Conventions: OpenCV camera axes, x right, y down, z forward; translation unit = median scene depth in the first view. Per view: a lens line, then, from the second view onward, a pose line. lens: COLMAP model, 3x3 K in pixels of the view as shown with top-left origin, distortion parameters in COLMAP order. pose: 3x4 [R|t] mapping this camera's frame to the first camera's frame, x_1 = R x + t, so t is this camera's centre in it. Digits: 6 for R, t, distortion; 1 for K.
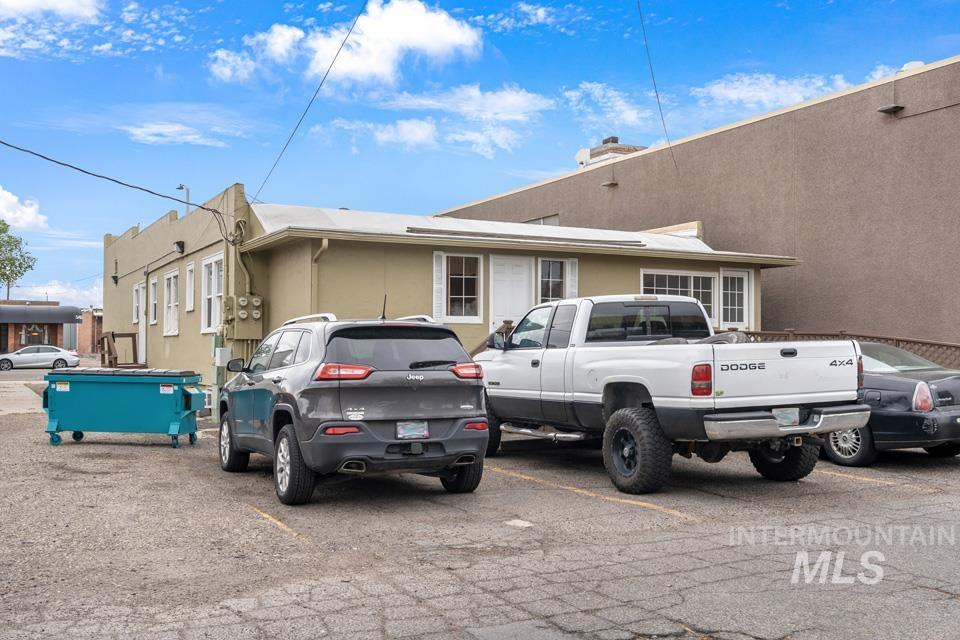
lens RADIAL K [[981.0, 0, 479.9], [0, 981.0, 319.9], [0, 0, 1]] dist [-0.004039, 0.000000]
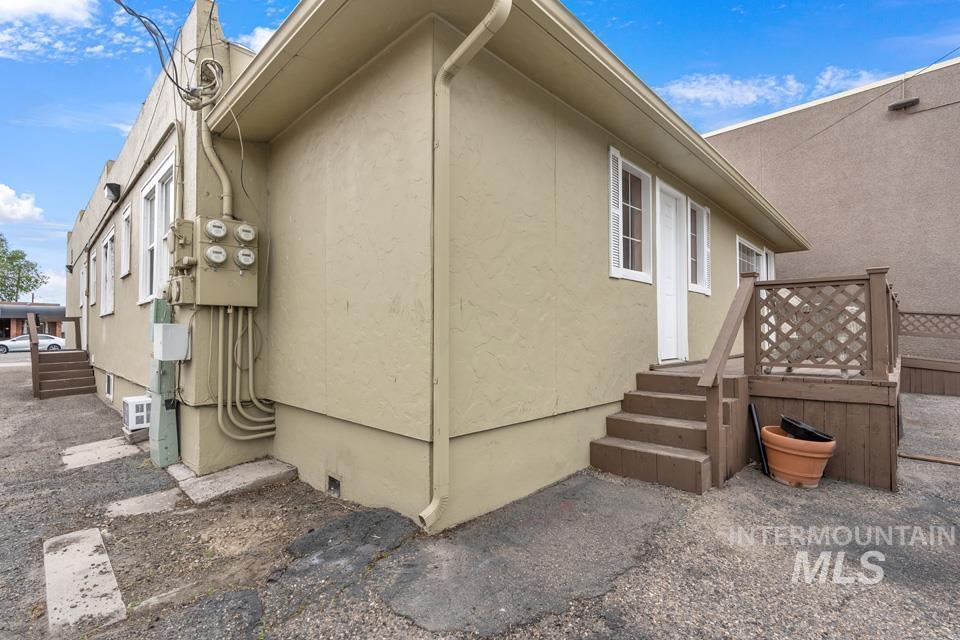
lens RADIAL K [[439.2, 0, 478.7], [0, 439.2, 326.1], [0, 0, 1]] dist [-0.005307, -0.000077]
pose [[0.949441, 0.001794, 0.313941, -0.181190], [-0.003655, 0.999979, 0.005340, 0.028129], [-0.313925, -0.006217, 0.949427, 0.732252]]
